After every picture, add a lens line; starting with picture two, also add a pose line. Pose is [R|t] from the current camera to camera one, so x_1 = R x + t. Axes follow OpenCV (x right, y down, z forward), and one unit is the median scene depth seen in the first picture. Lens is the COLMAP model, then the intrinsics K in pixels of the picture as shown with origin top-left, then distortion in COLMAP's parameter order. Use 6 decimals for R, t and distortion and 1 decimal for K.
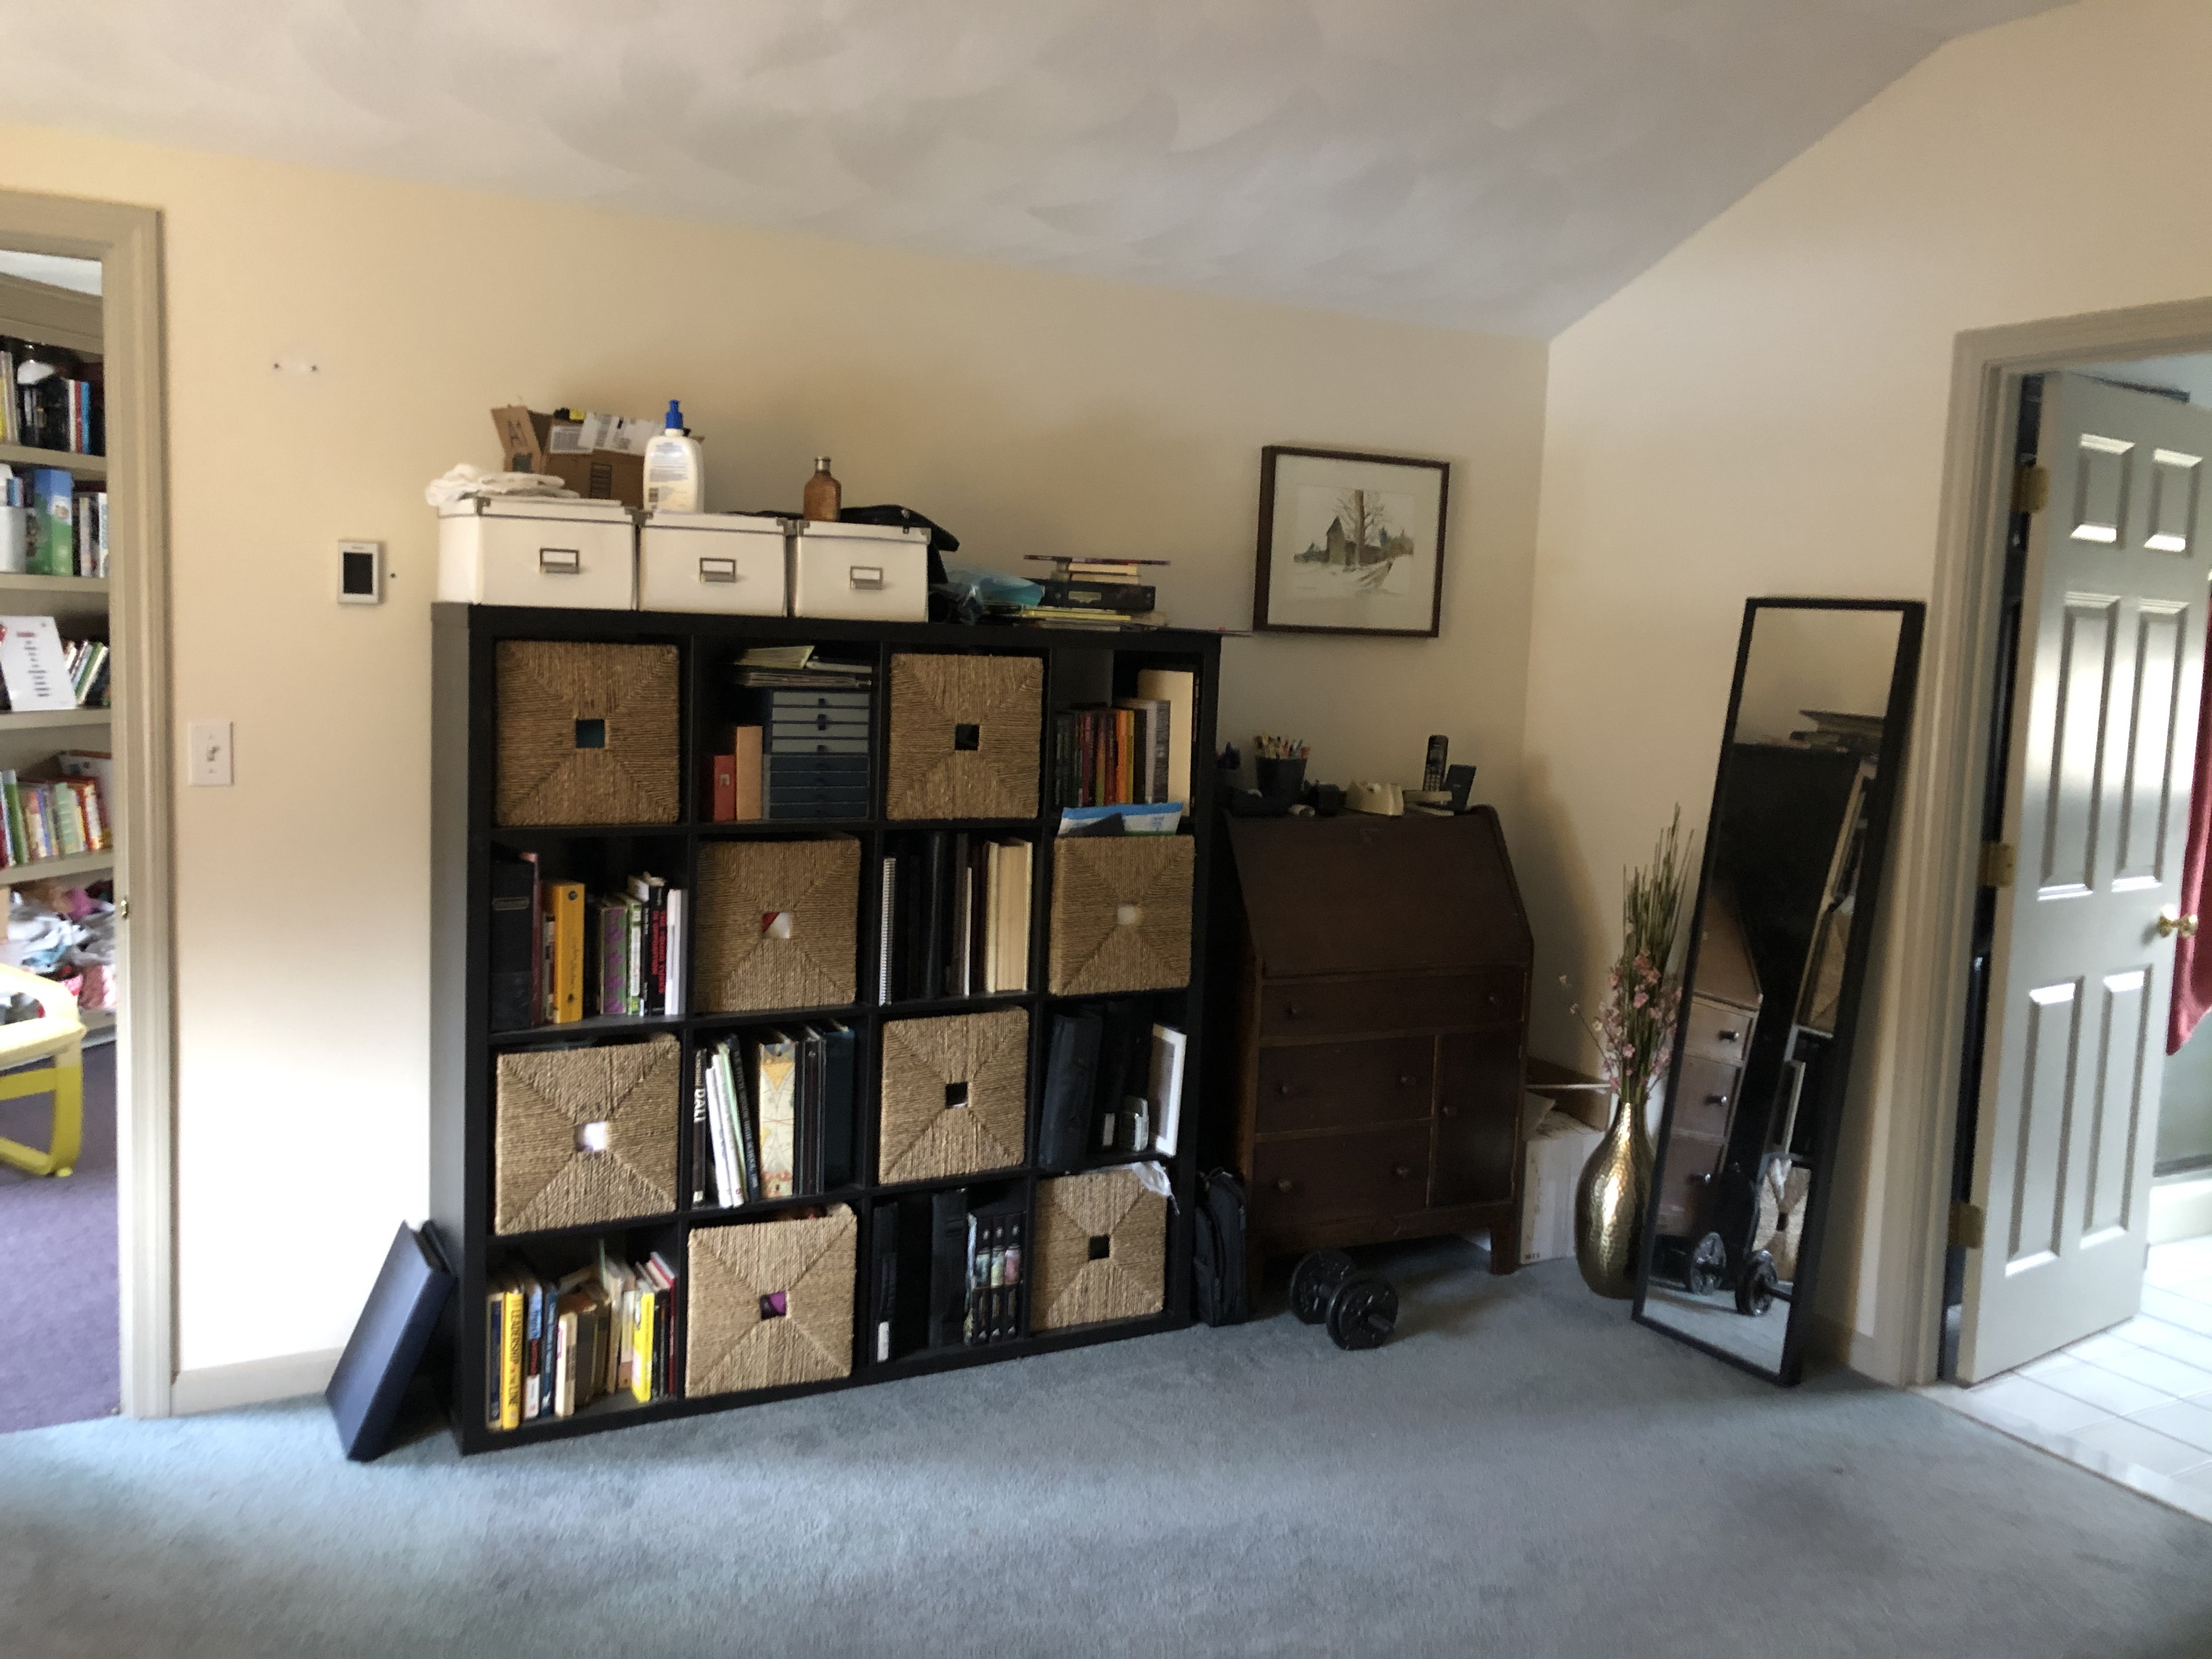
lens RADIAL K [[1837.4, 0, 1106.0], [0, 1837.4, 829.5], [0, 0, 1]] dist [0.005000, -0.004840]
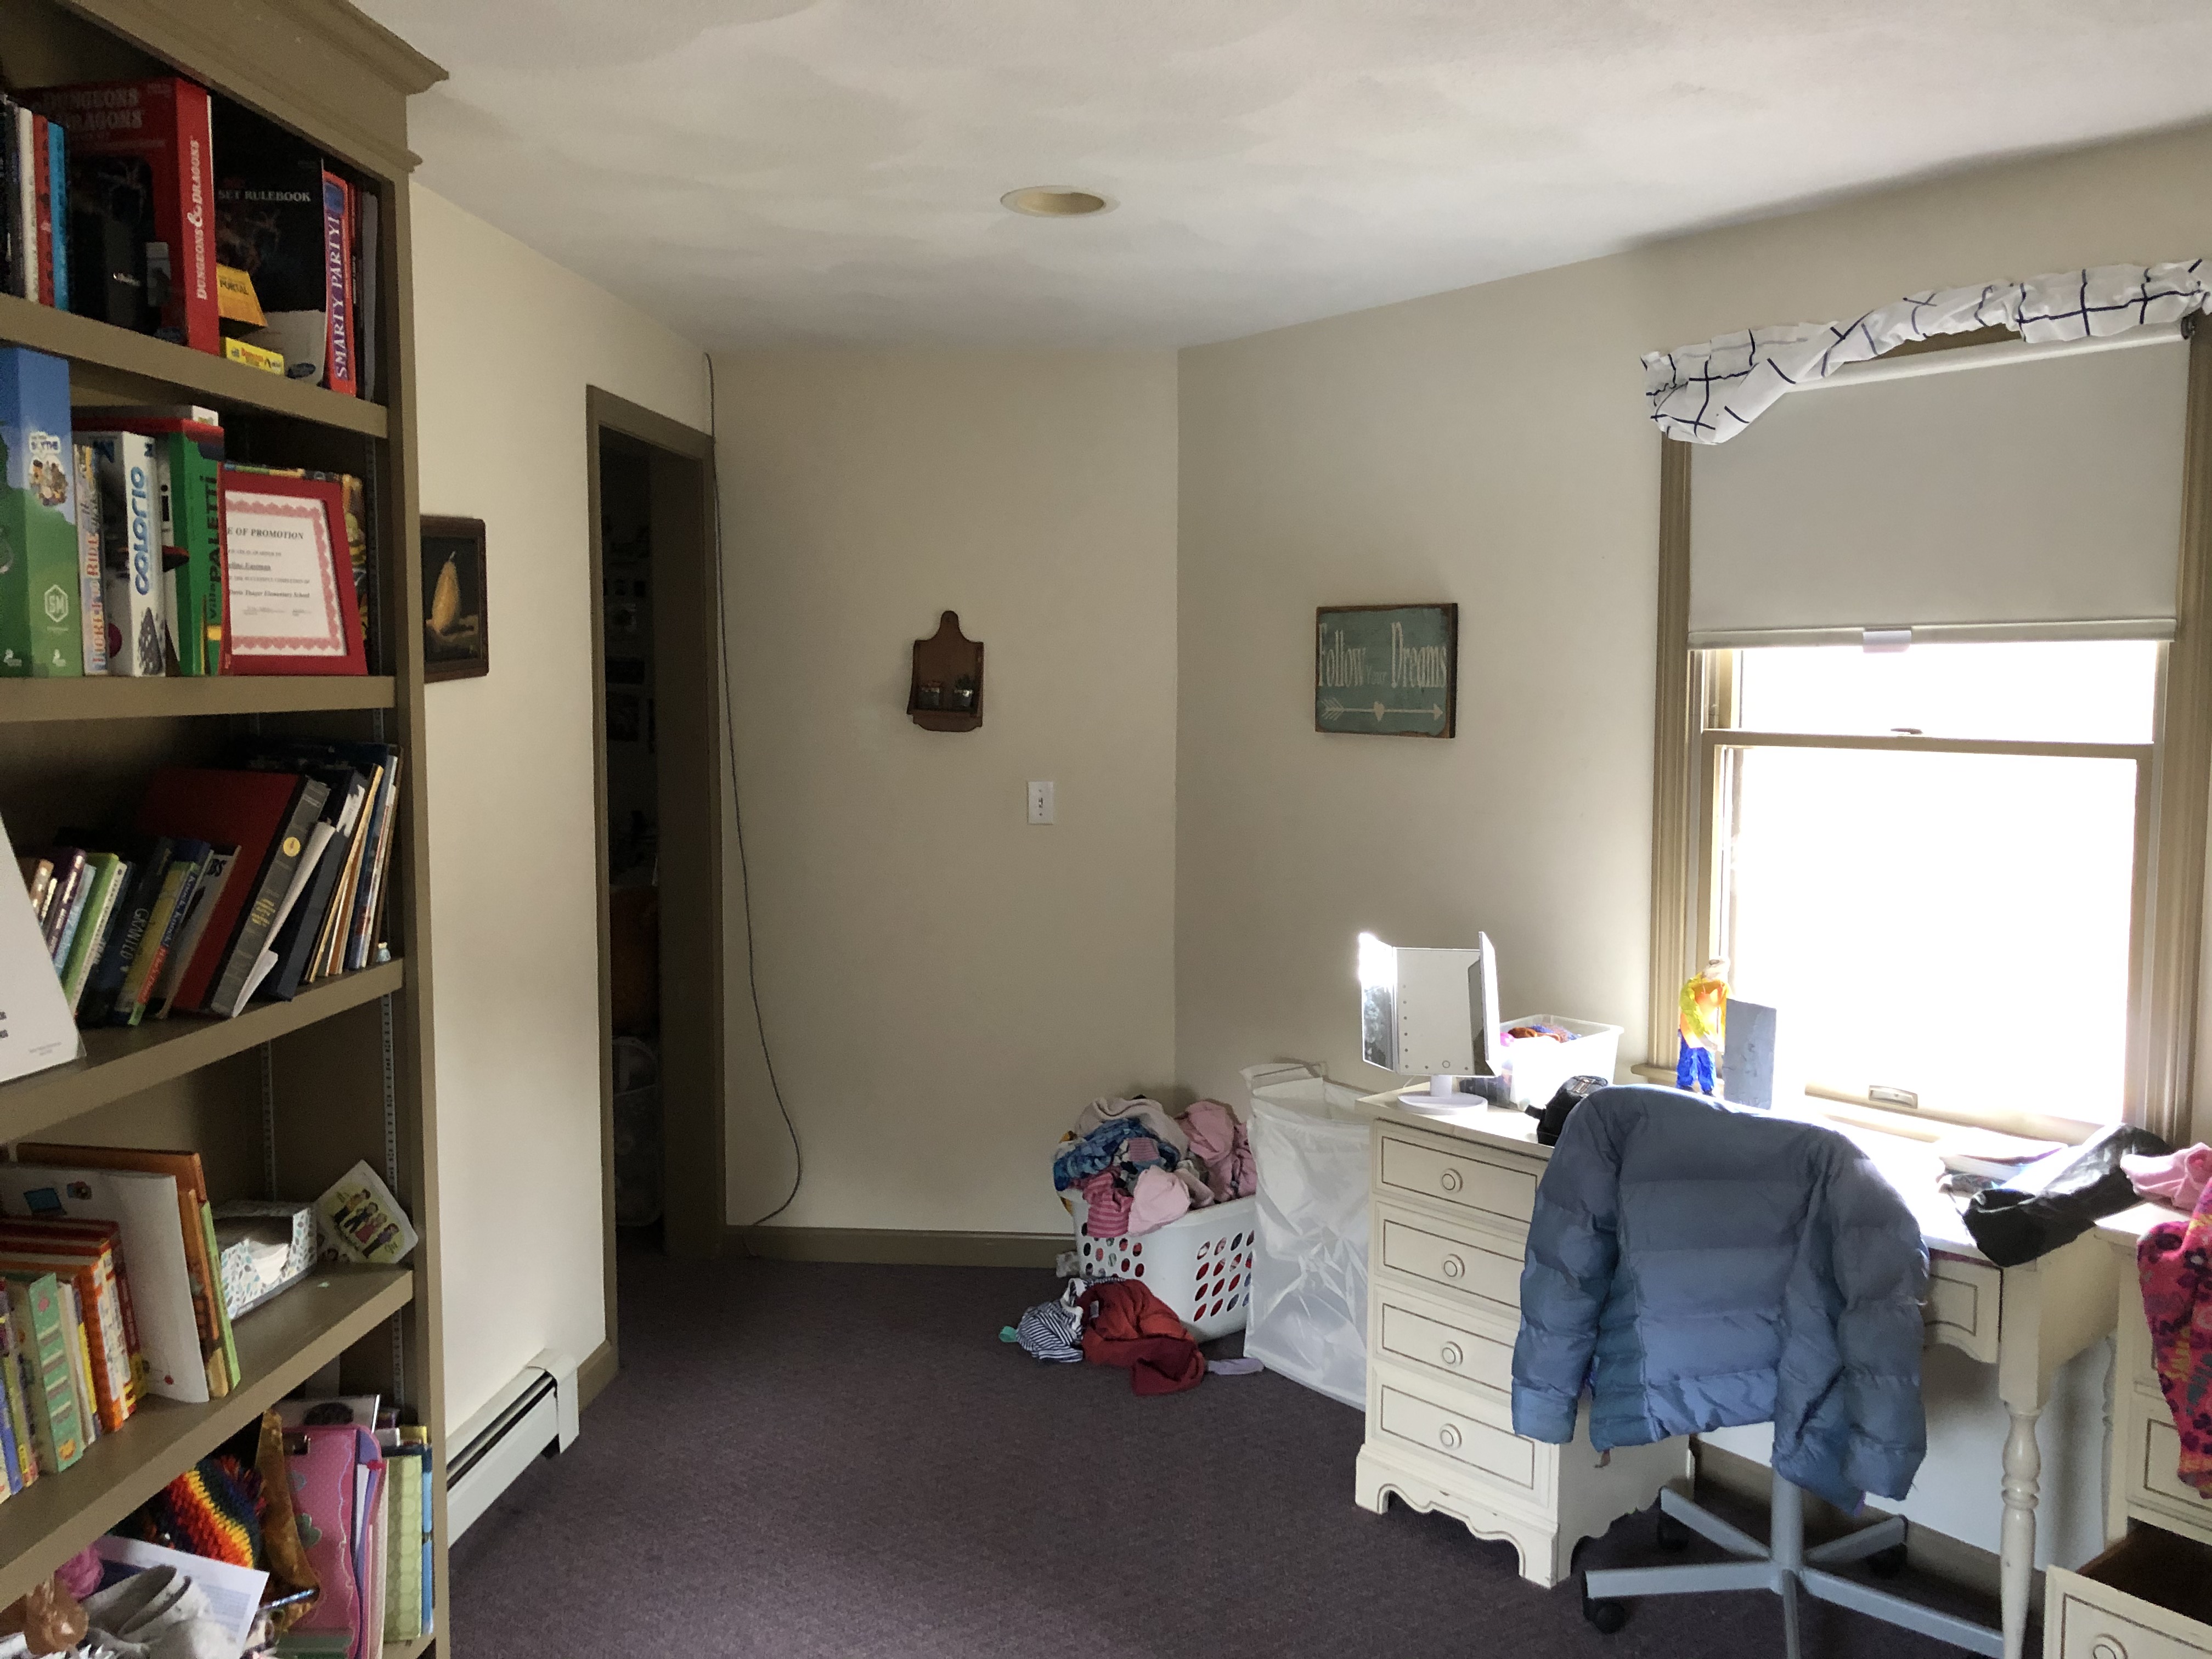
lens RADIAL K [[1837.4, 0, 1106.0], [0, 1837.4, 829.5], [0, 0, 1]] dist [0.005000, -0.004840]
pose [[0.982681, -0.049147, 0.178671, -0.425561], [0.052782, 0.998483, -0.015647, -0.091580], [-0.177631, 0.024806, 0.983784, 0.618508]]
